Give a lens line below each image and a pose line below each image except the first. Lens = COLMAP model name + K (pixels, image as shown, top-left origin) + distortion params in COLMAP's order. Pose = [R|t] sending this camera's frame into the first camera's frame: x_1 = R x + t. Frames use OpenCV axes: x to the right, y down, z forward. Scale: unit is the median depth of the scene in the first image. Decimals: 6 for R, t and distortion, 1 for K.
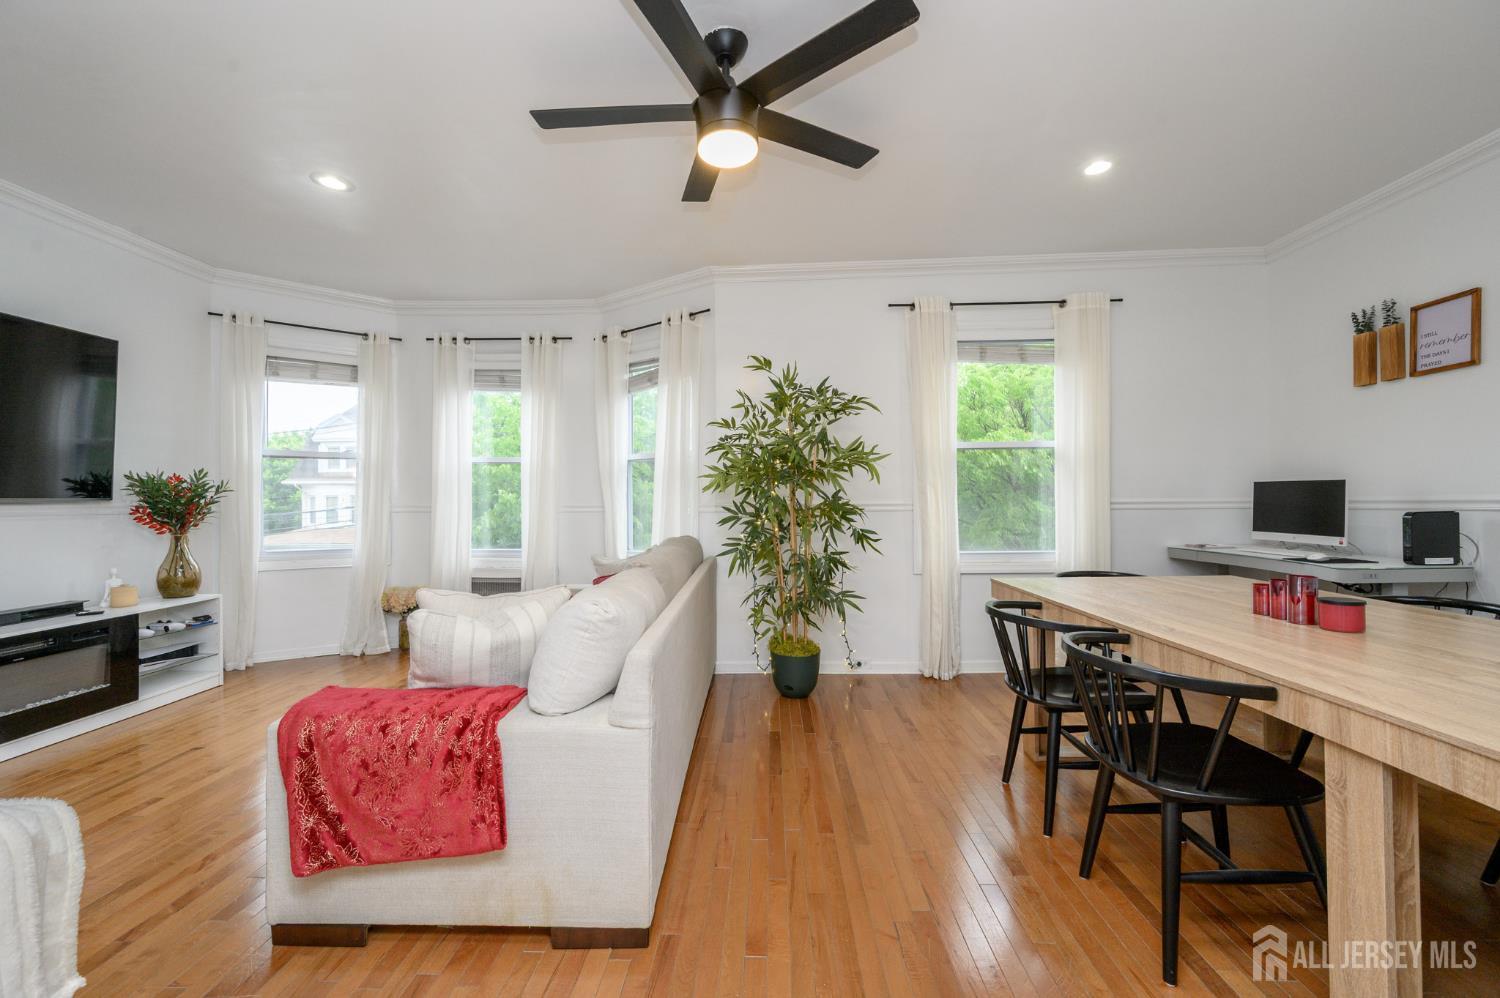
lens RADIAL K [[589.4, 0, 754.3], [0, 589.4, 497.9], [0, 0, 1]] dist [0.000190, -0.000516]
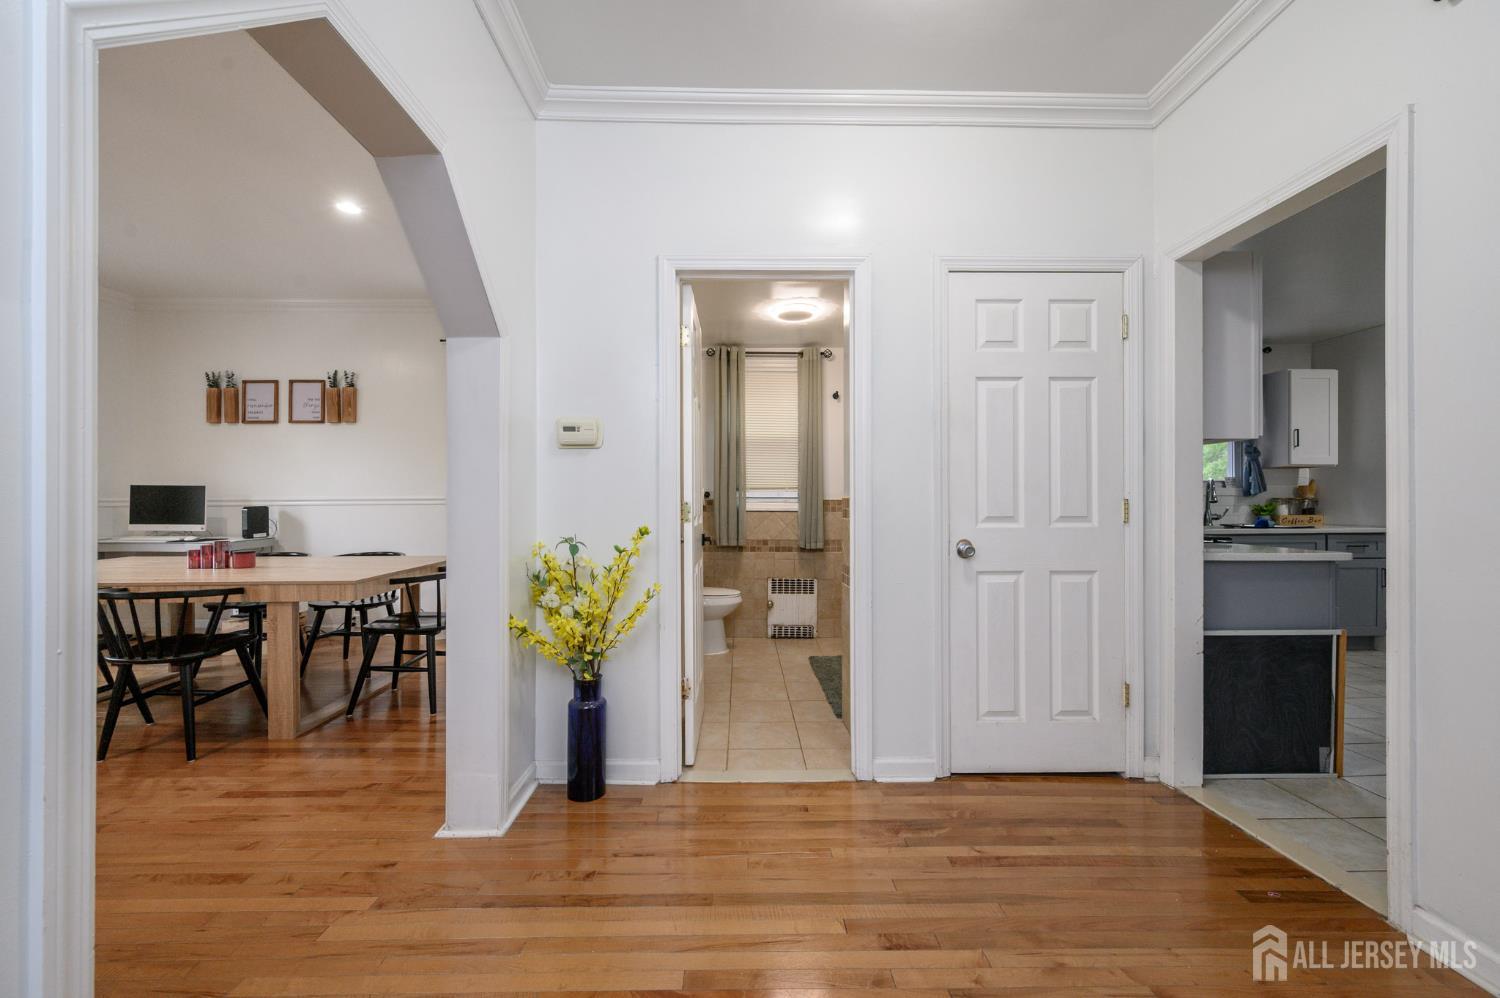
lens RADIAL K [[589.4, 0, 746.9], [0, 589.4, 497.2], [0, 0, 1]] dist [0.000190, -0.000516]
pose [[-0.049638, 0.004121, 0.998759, -0.731899], [-0.003609, 0.999984, -0.004306, -0.001646], [-0.998761, -0.003818, -0.049622, -0.389045]]
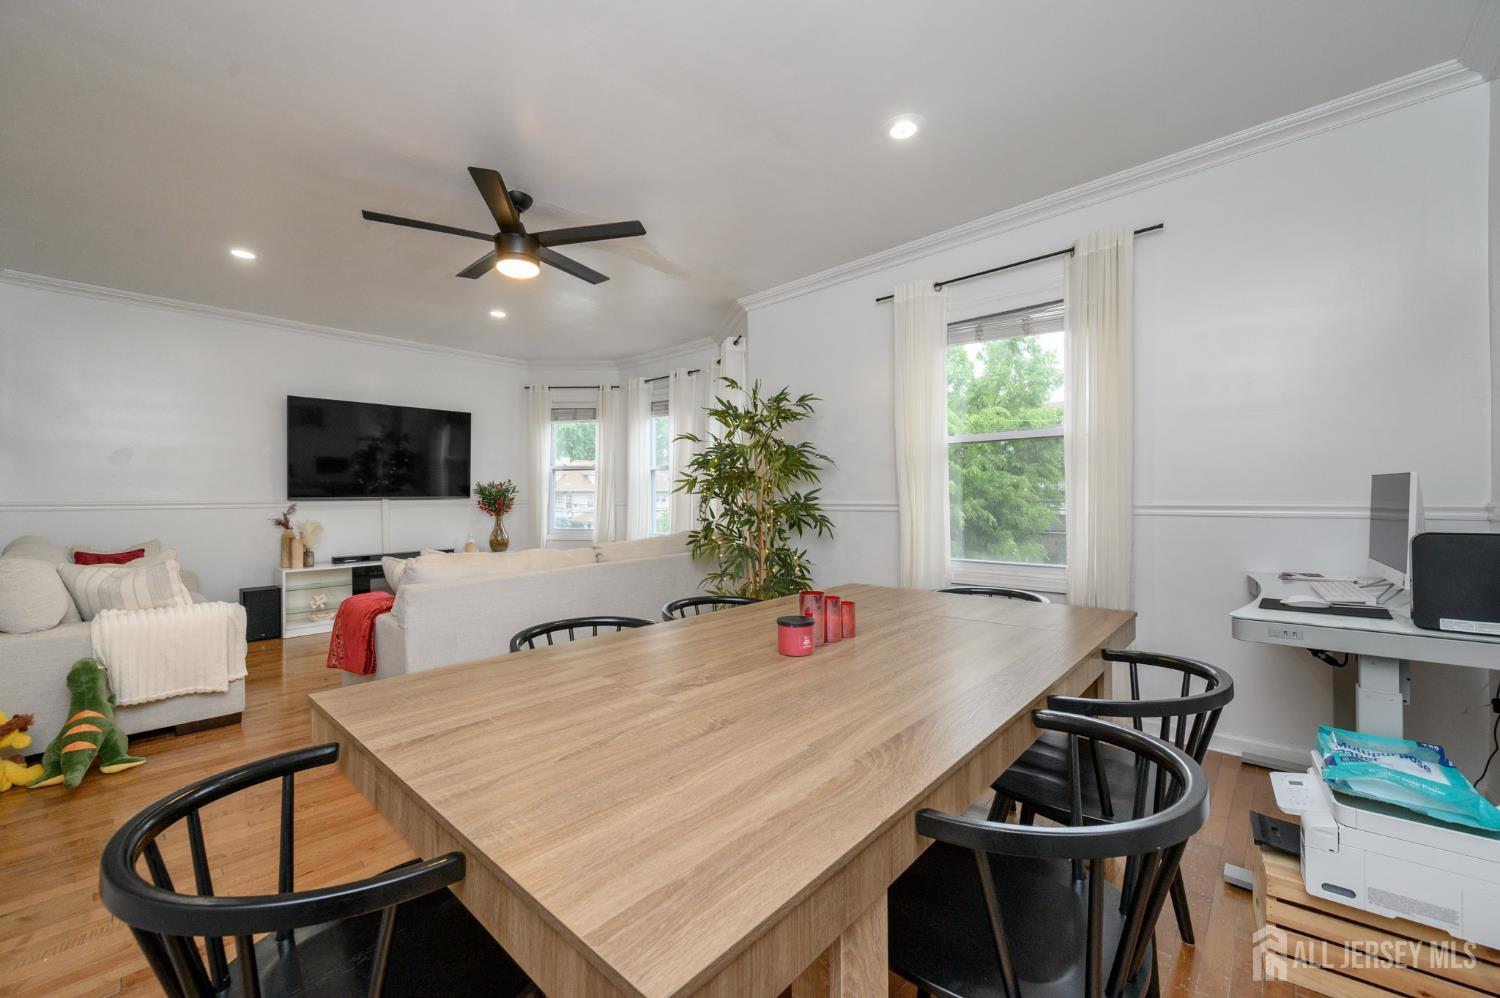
lens RADIAL K [[589.4, 0, 745.6], [0, 589.4, 495.6], [0, 0, 1]] dist [0.000190, -0.000516]
pose [[0.757683, 0.003141, -0.652616, 0.610728], [0.002935, 0.999962, 0.008221, -0.010708], [0.652616, -0.008145, 0.757645, 0.102007]]
